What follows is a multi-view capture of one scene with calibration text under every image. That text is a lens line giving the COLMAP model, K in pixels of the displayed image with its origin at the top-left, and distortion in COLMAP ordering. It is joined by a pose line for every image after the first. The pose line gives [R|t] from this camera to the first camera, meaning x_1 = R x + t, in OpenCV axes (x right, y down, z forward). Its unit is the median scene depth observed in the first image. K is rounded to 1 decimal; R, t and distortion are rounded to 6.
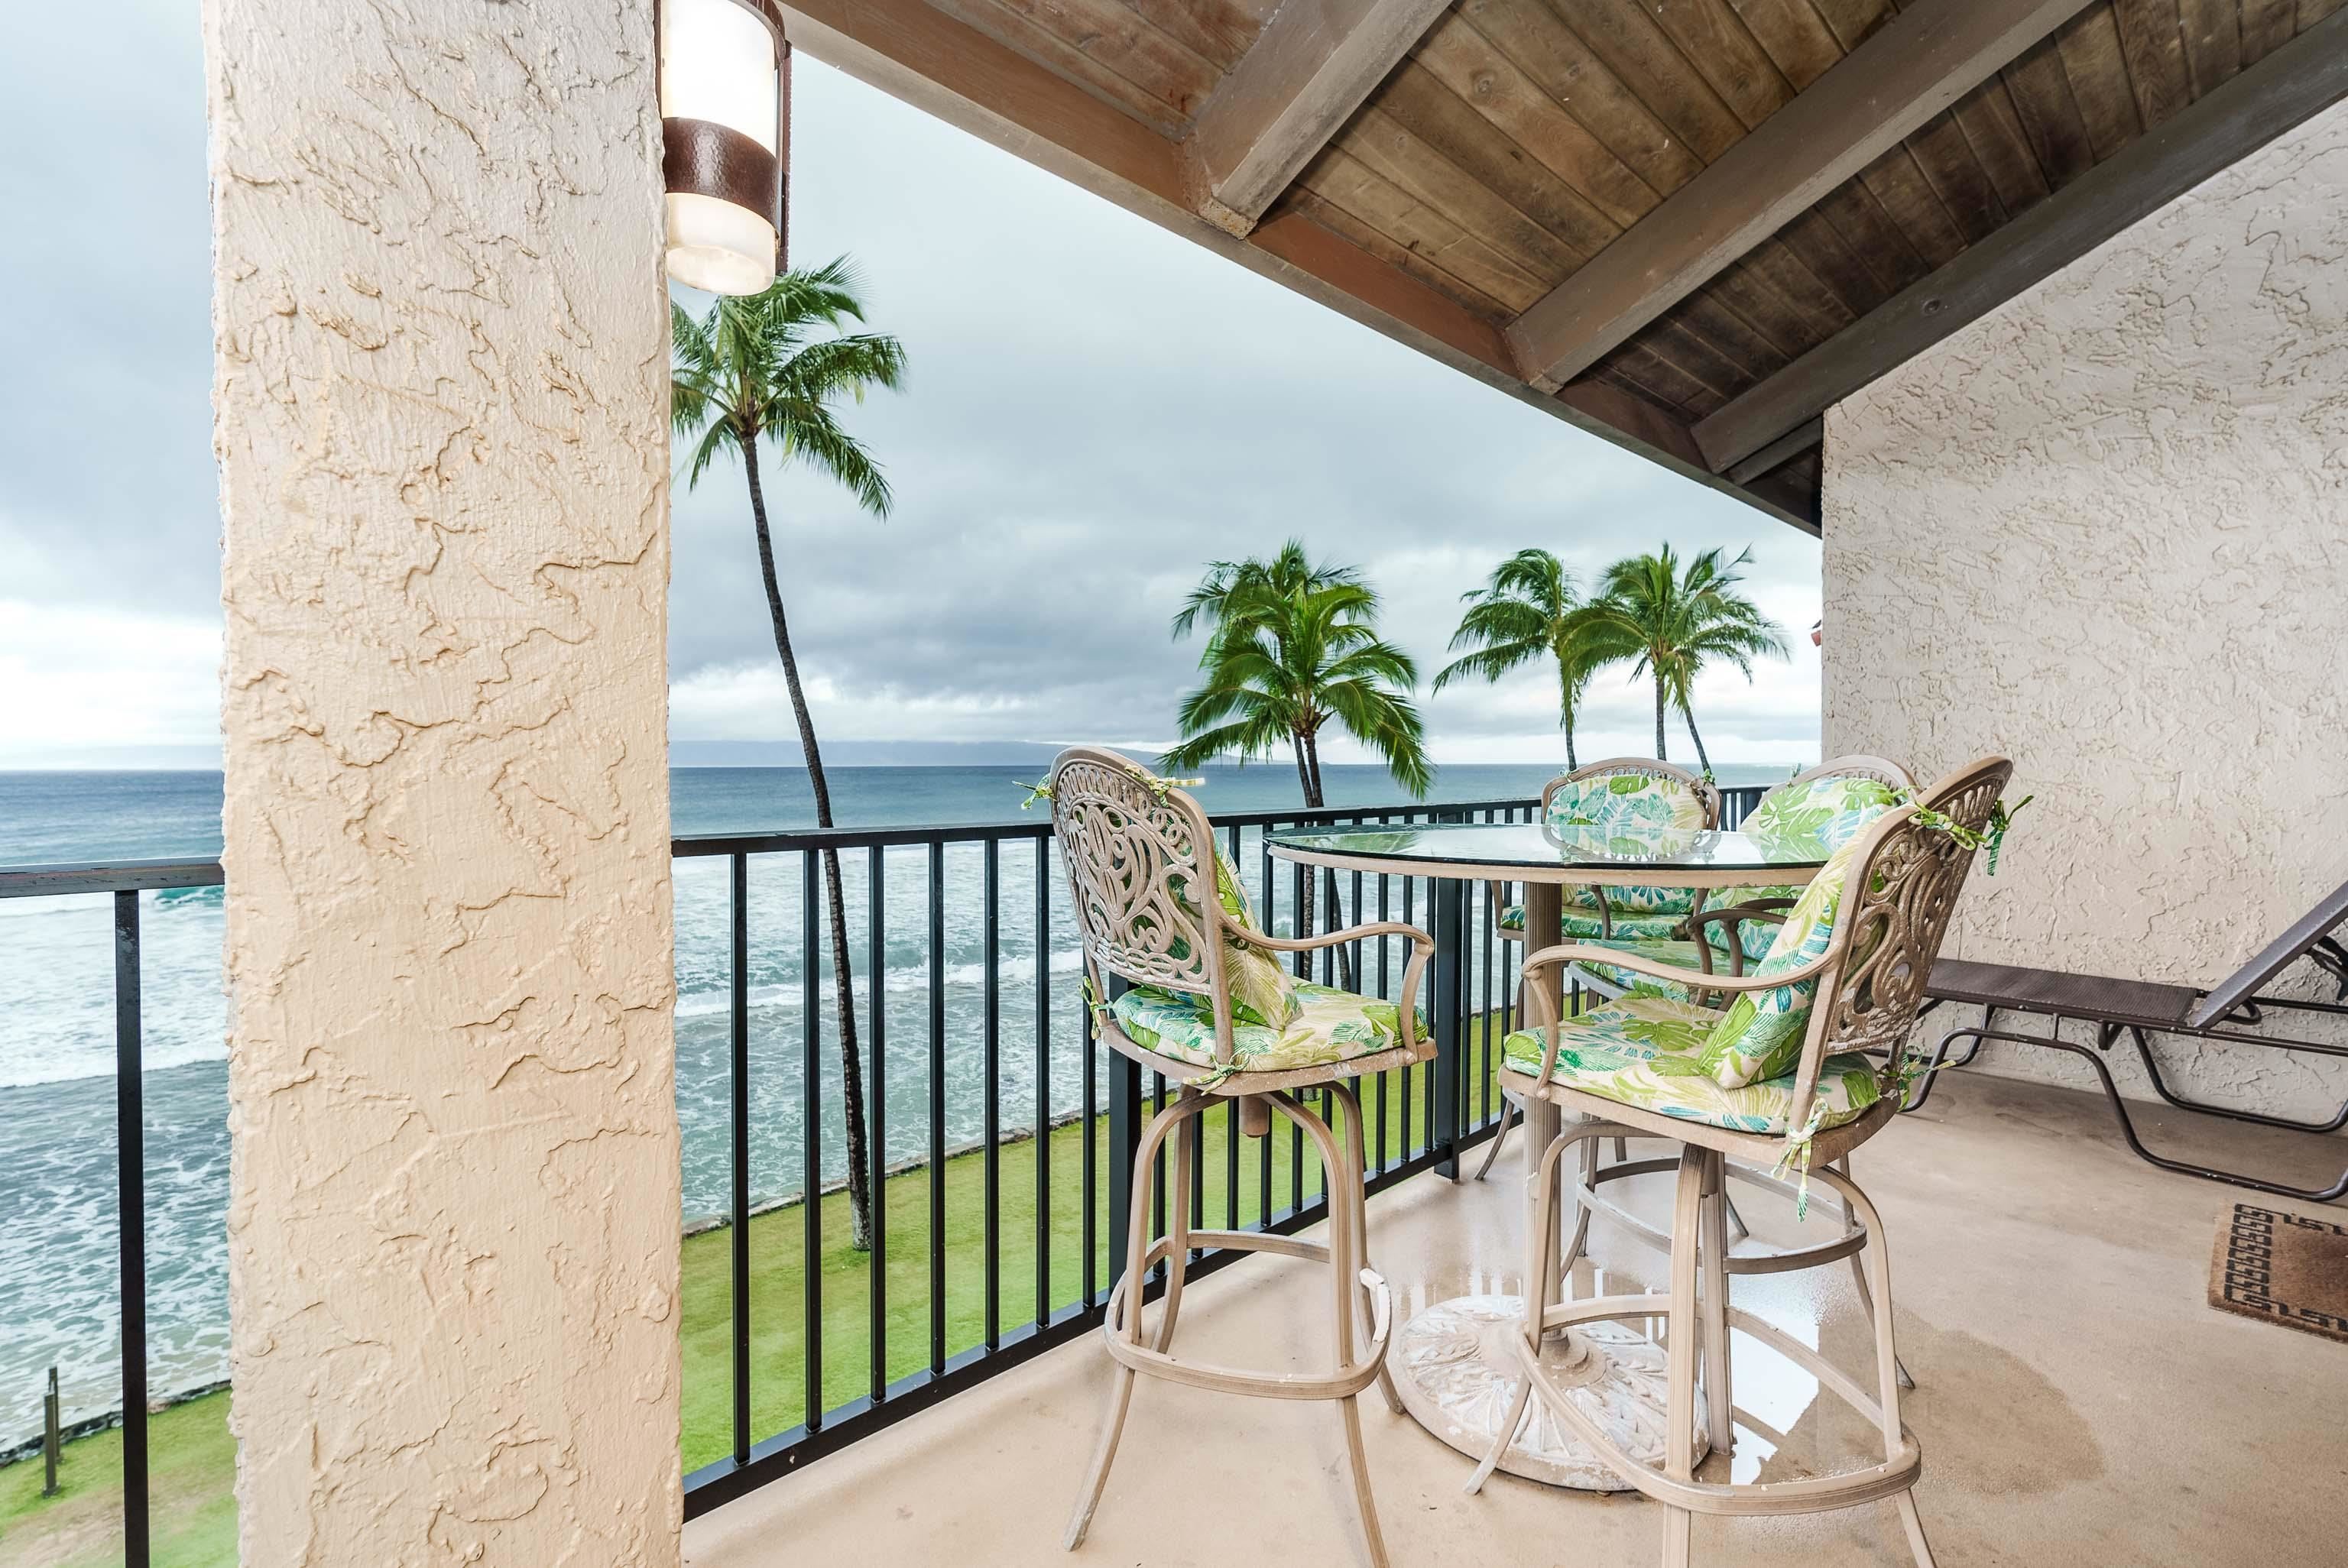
lens RADIAL K [[1005.1, 0, 1210.4], [0, 1005.1, 759.3], [0, 0, 1]] dist [0.007265, -0.002123]
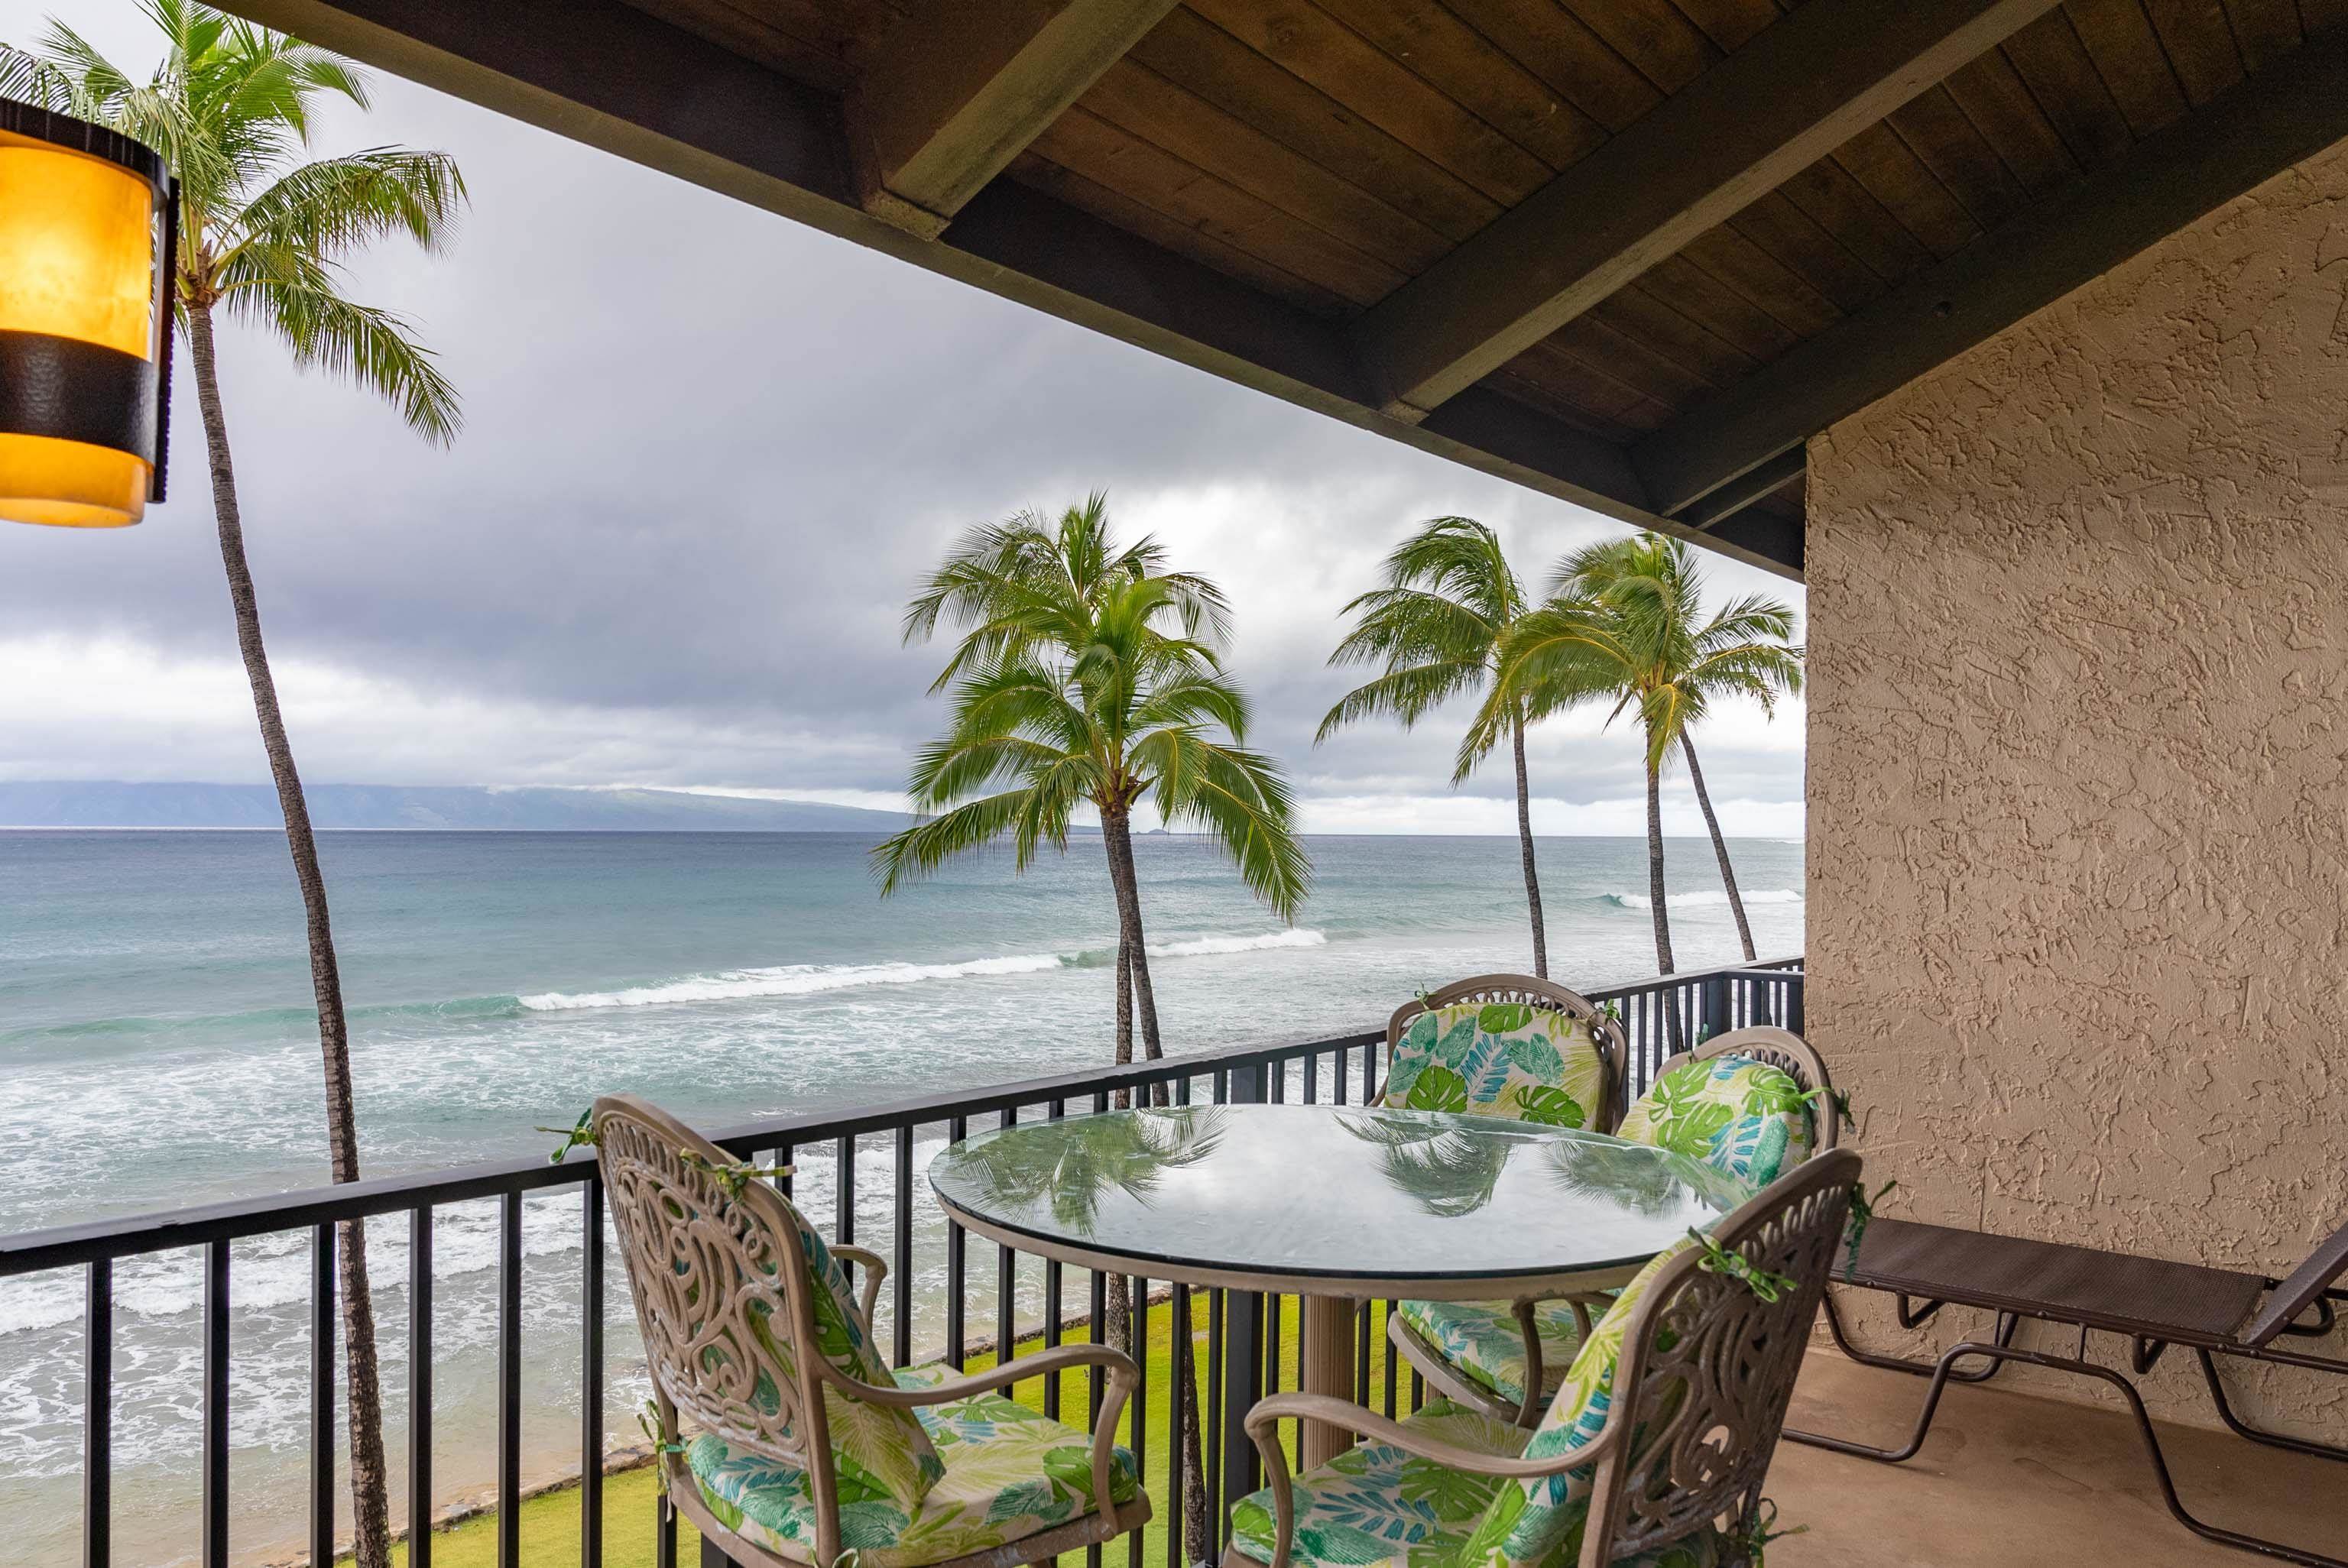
lens RADIAL K [[1610.6, 0, 1156.2], [0, 1610.6, 794.4], [0, 0, 1]] dist [-0.022429, 0.008766]
pose [[0.993384, 0.011001, 0.114313, 0.045993], [-0.008537, 0.999721, -0.022022, -0.089356], [-0.114524, 0.020901, 0.993201, -0.058454]]
